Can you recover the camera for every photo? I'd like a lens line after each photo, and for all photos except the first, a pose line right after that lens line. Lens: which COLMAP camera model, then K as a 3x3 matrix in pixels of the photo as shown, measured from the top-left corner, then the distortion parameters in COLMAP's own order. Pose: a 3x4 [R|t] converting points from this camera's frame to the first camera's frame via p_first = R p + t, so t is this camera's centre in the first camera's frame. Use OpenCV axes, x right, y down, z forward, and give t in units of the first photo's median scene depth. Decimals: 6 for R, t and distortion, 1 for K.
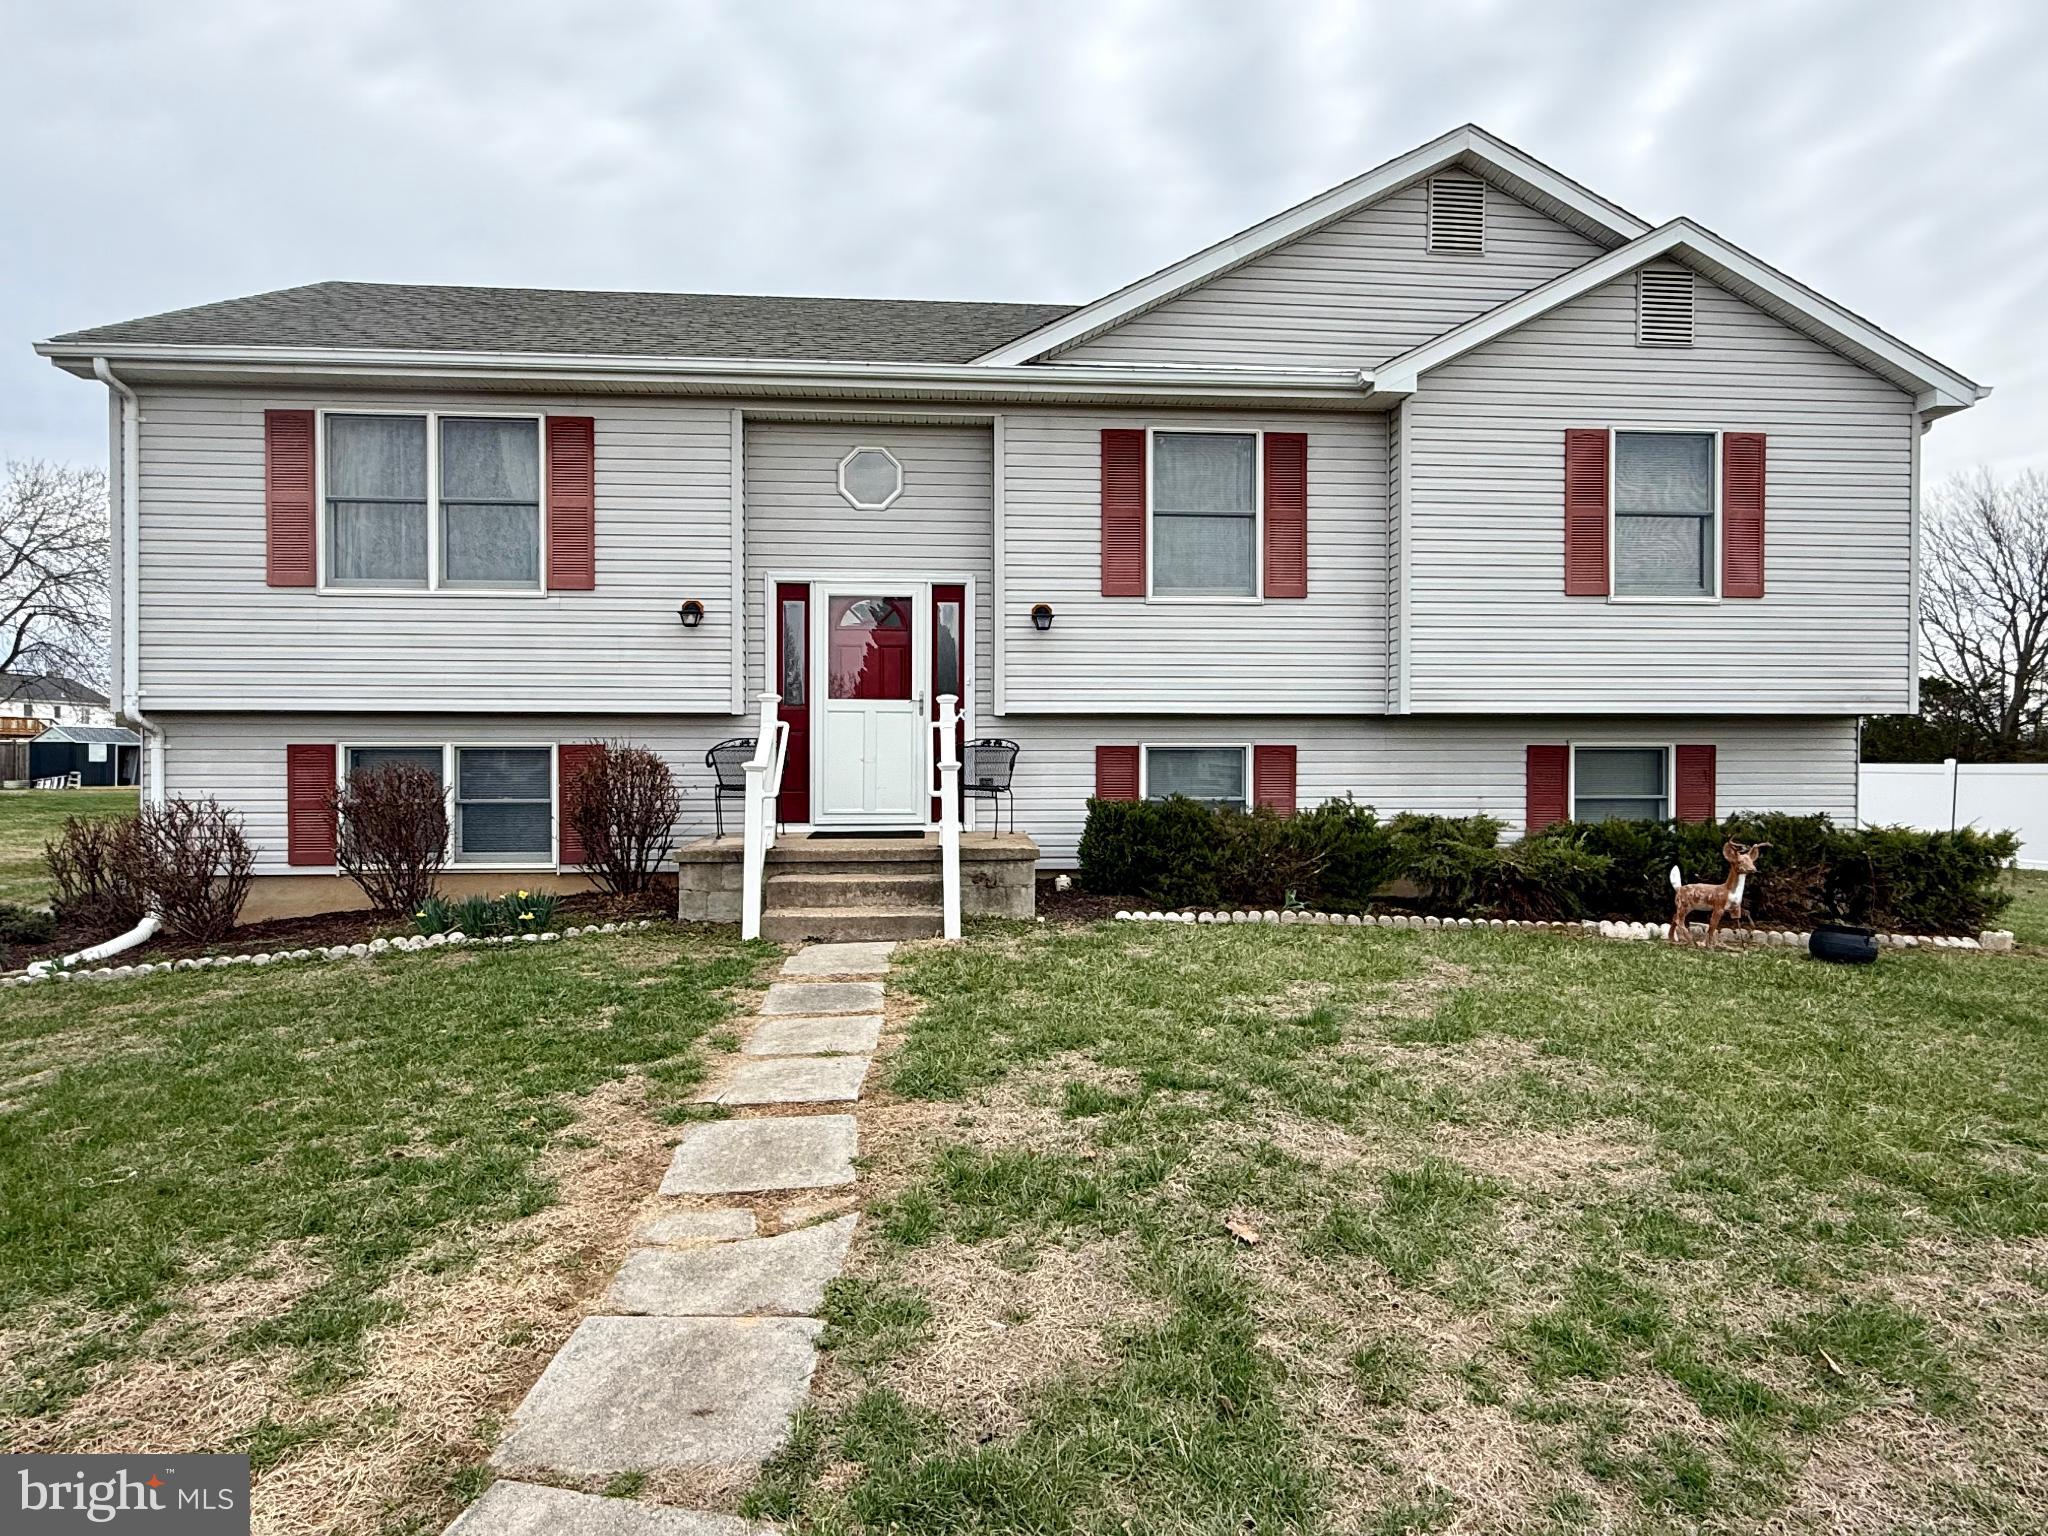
lens RADIAL K [[1188.6, 0, 1024.0], [0, 1188.6, 768.0], [0, 0, 1]] dist [-0.000548, 0.000725]
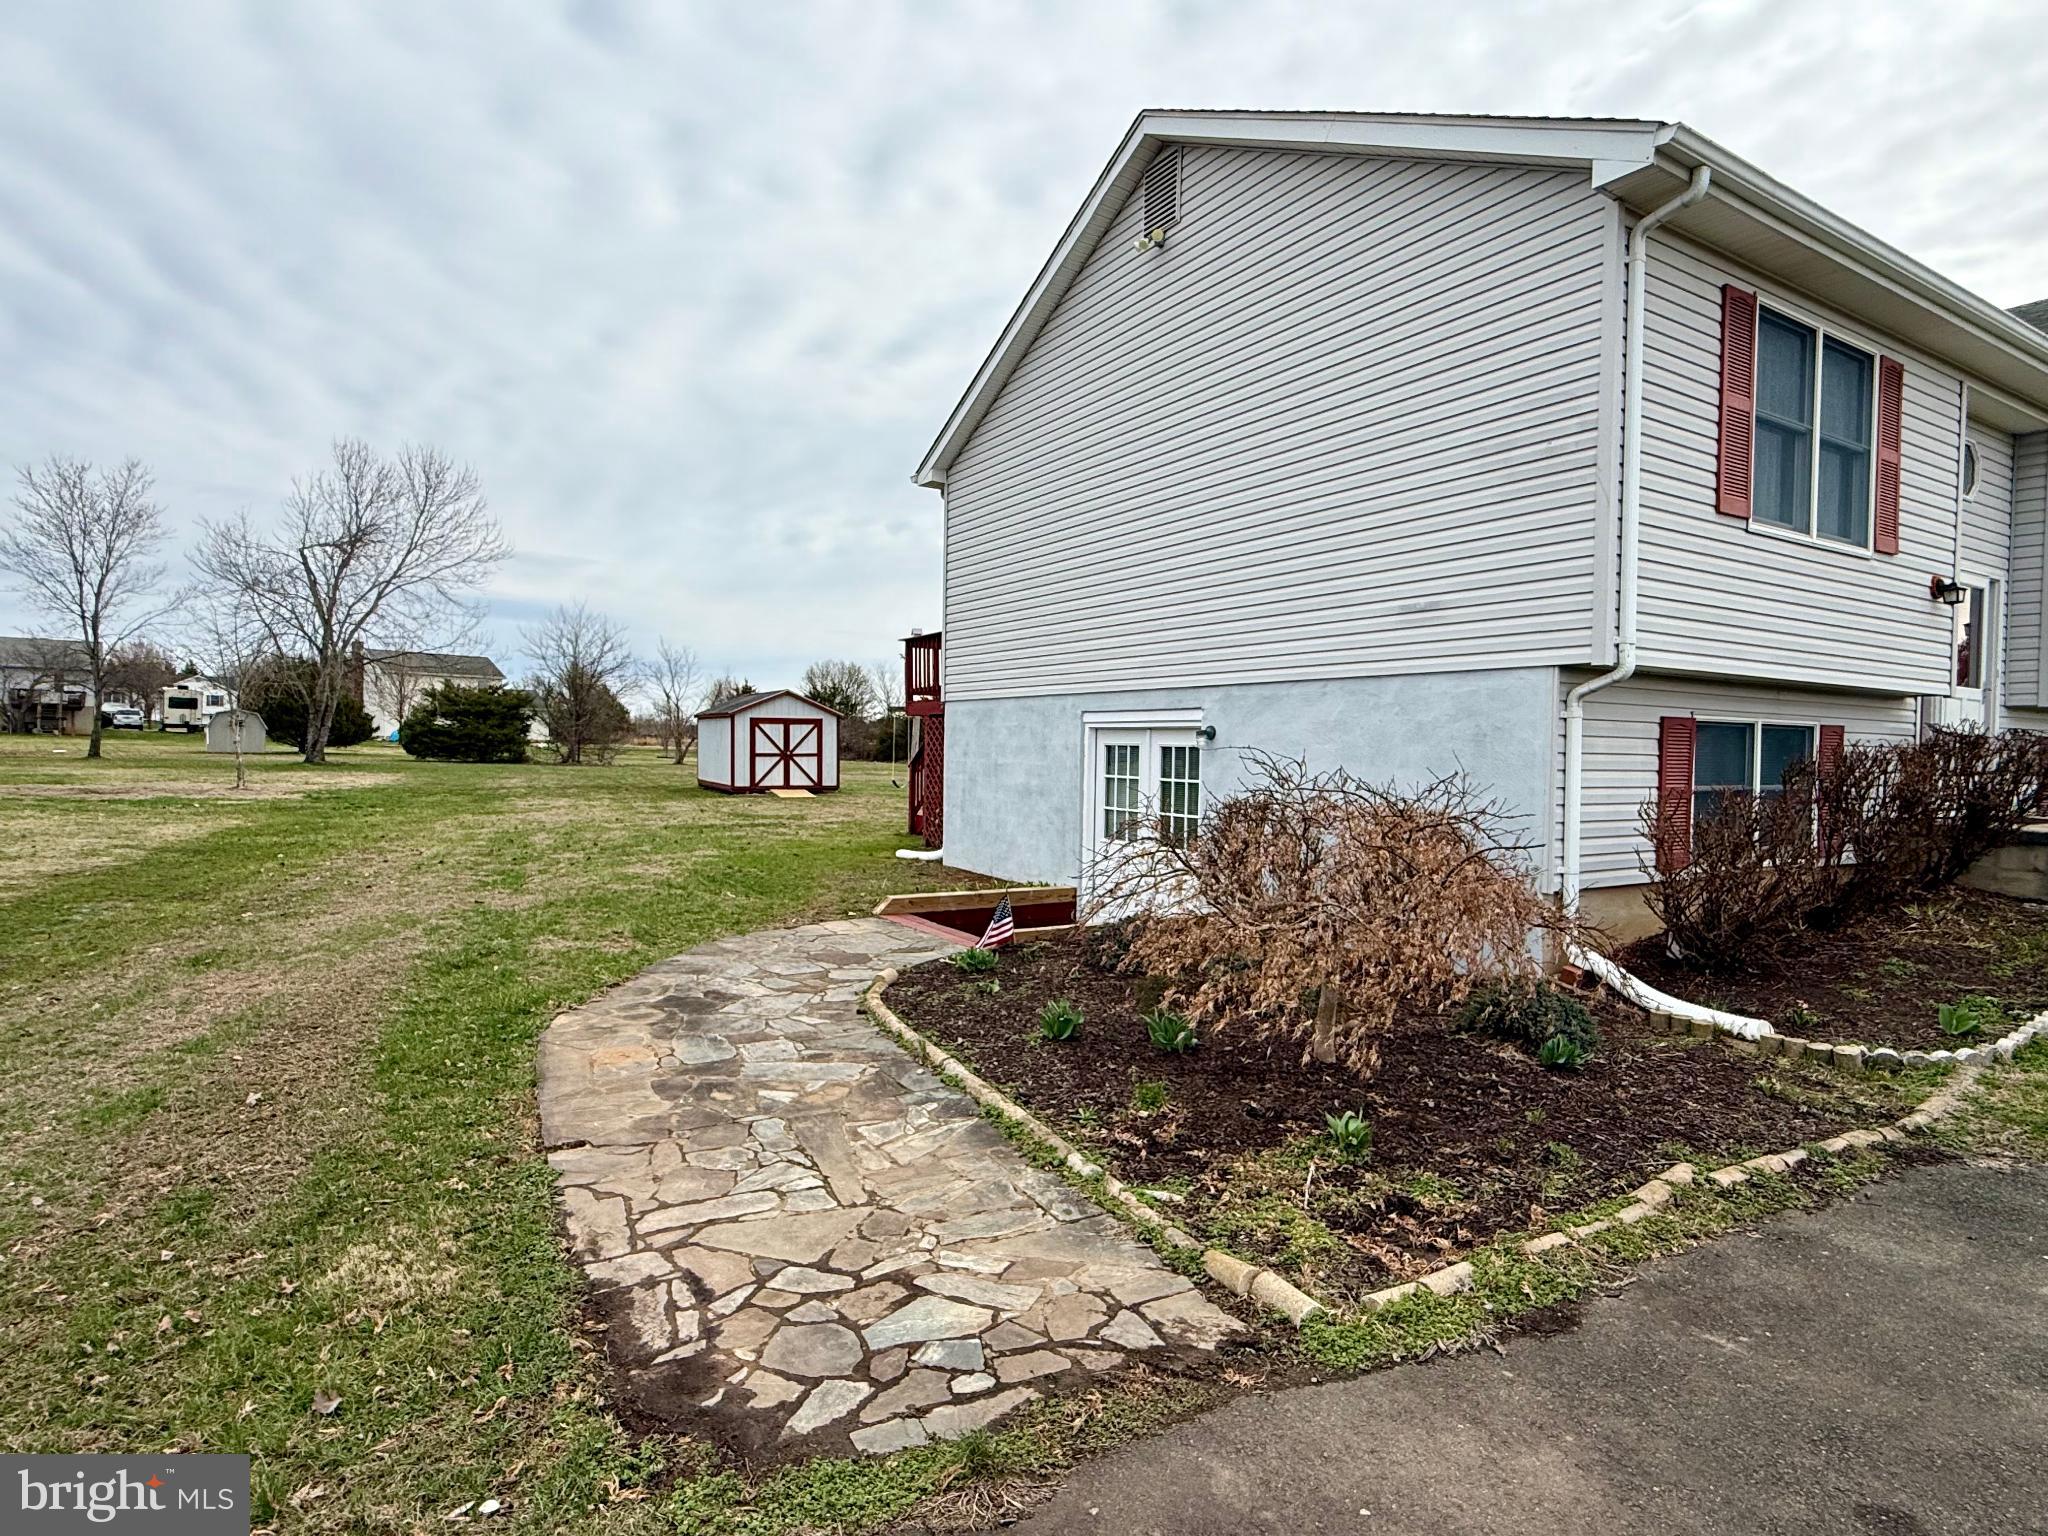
lens RADIAL K [[1076.8, 0, 1024.0], [0, 1076.8, 768.0], [0, 0, 1]] dist [0.000209, 0.000451]
pose [[0.893361, 0.005367, 0.449308, -1.298010], [-0.012857, 0.999825, 0.013620, 0.010133], [-0.449156, -0.017945, 0.893273, 0.543653]]
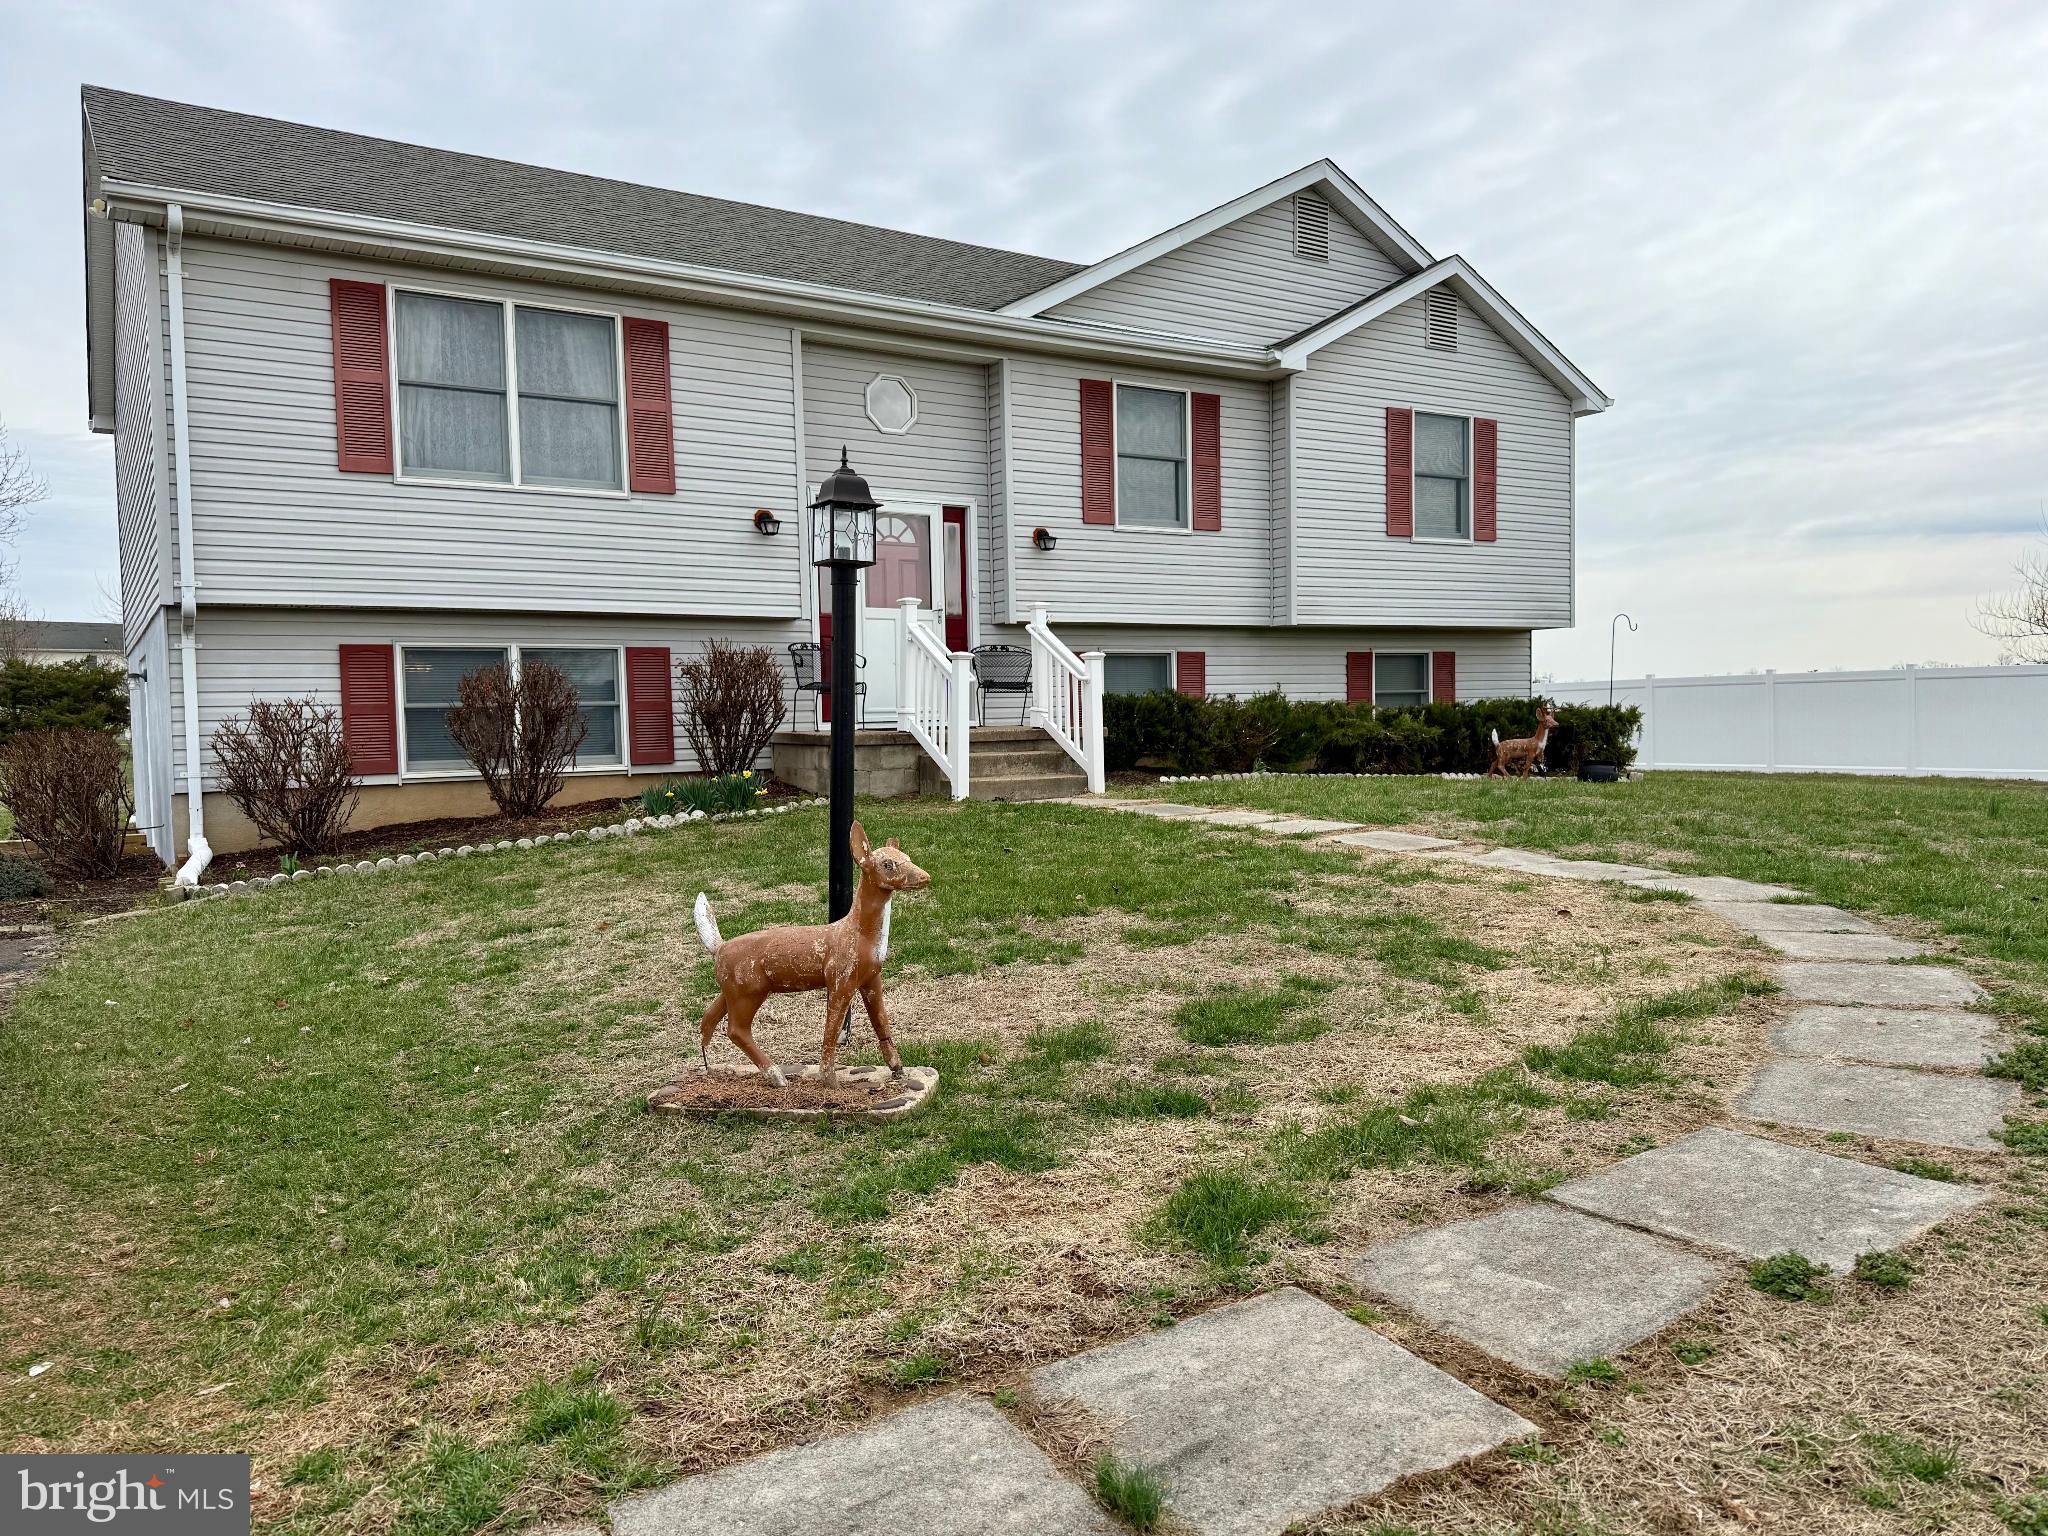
lens RADIAL K [[1447.4, 0, 1024.0], [0, 1447.4, 768.0], [0, 0, 1]] dist [0.166323, -0.334679]
pose [[0.883588, -0.036656, 0.466828, -0.676900], [0.027002, 0.999261, 0.027354, 0.058077], [-0.467485, -0.011564, 0.883925, -0.254739]]
